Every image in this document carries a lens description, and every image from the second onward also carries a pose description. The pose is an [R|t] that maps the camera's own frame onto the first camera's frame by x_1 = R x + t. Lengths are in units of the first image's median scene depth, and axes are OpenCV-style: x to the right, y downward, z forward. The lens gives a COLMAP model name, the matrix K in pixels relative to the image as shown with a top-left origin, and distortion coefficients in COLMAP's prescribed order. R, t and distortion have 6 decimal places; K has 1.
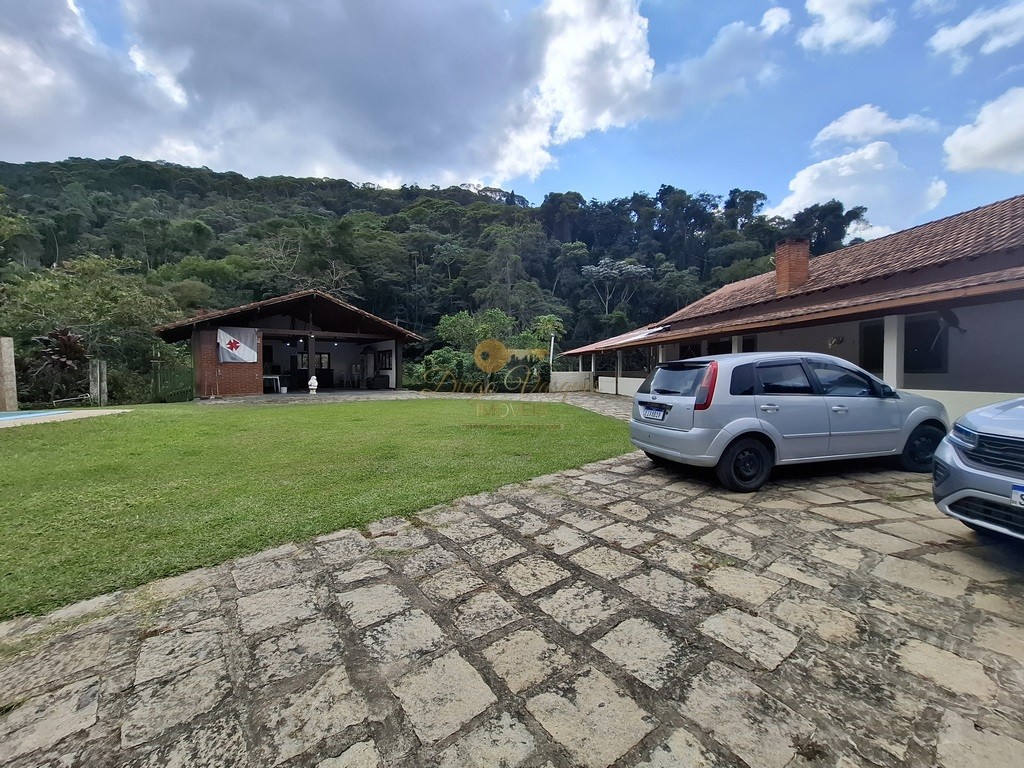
lens RADIAL K [[405.5, 0, 511.8], [0, 405.5, 373.6], [0, 0, 1]] dist [0.000105, -0.000188]
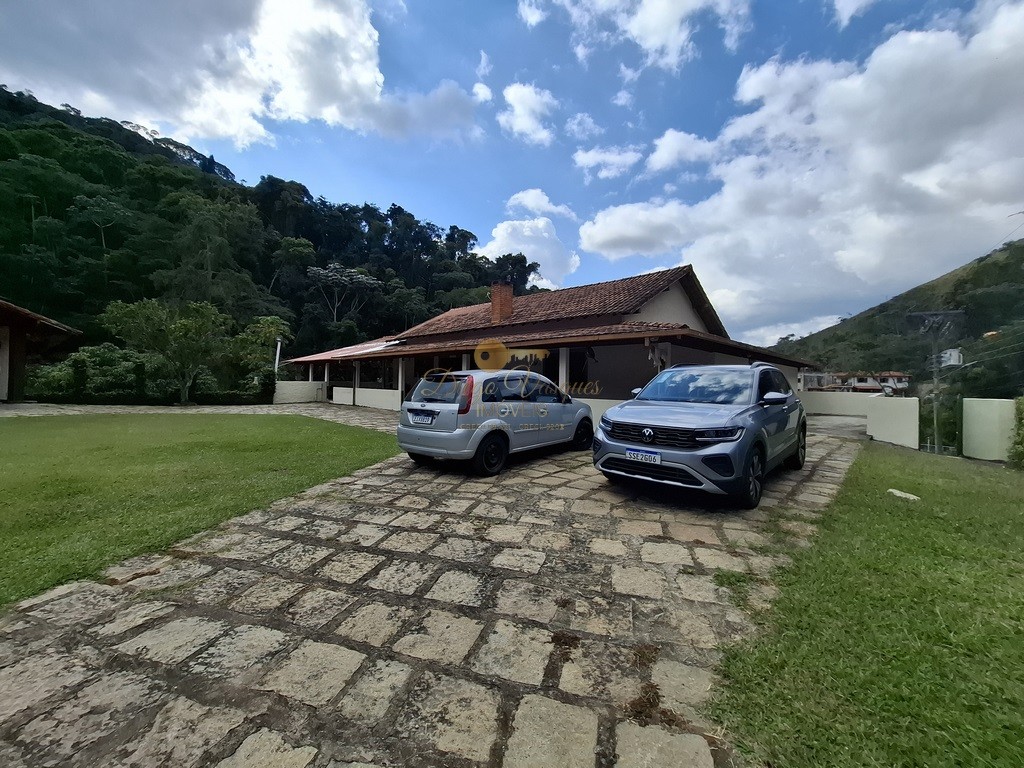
lens RADIAL K [[405.4, 0, 512.0], [0, 405.4, 384.0], [0, 0, 1]] dist [-0.000639, 0.002479]
pose [[0.791152, 0.018546, 0.611339, -0.192324], [-0.016642, 0.999823, -0.008794, 0.005359], [-0.611393, -0.003216, 0.791320, -0.085772]]
